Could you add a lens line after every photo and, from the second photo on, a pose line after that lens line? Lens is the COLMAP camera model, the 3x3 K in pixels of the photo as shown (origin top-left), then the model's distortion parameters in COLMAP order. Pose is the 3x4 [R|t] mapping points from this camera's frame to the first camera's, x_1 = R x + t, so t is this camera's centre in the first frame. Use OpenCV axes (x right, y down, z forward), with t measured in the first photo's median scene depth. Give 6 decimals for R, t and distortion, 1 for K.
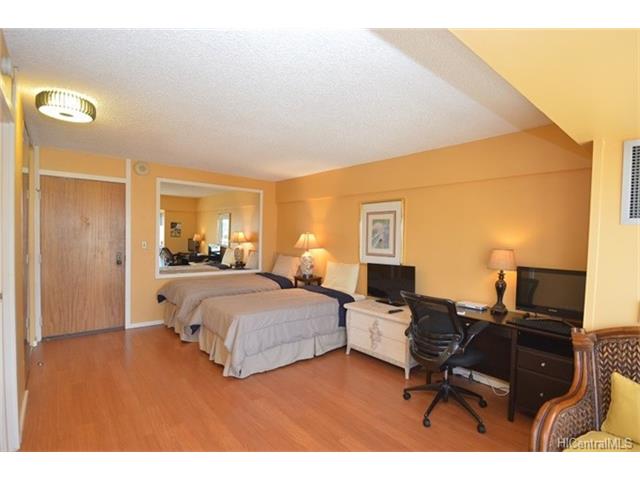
lens RADIAL K [[301.5, 0, 320.0], [0, 301.5, 240.0], [0, 0, 1]] dist [-0.001016, -0.000265]
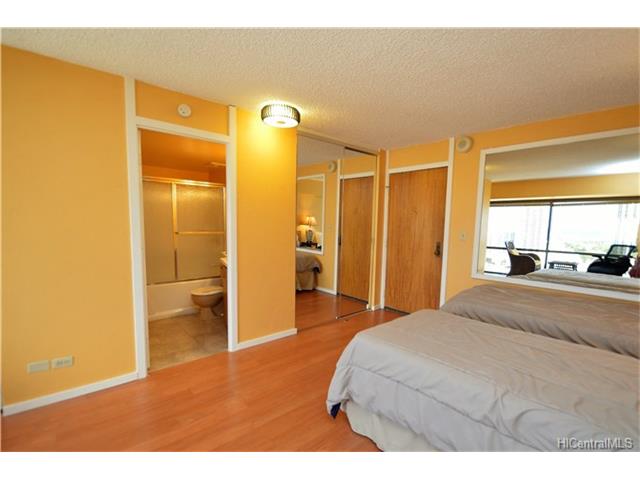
lens RADIAL K [[303.7, 0, 320.0], [0, 303.7, 240.0], [0, 0, 1]] dist [0.002637, -0.000163]
pose [[0.014550, 0.046257, -0.998824, 0.285067], [-0.029092, 0.998526, 0.045819, 0.002224], [0.999471, 0.028391, 0.015875, 0.654612]]
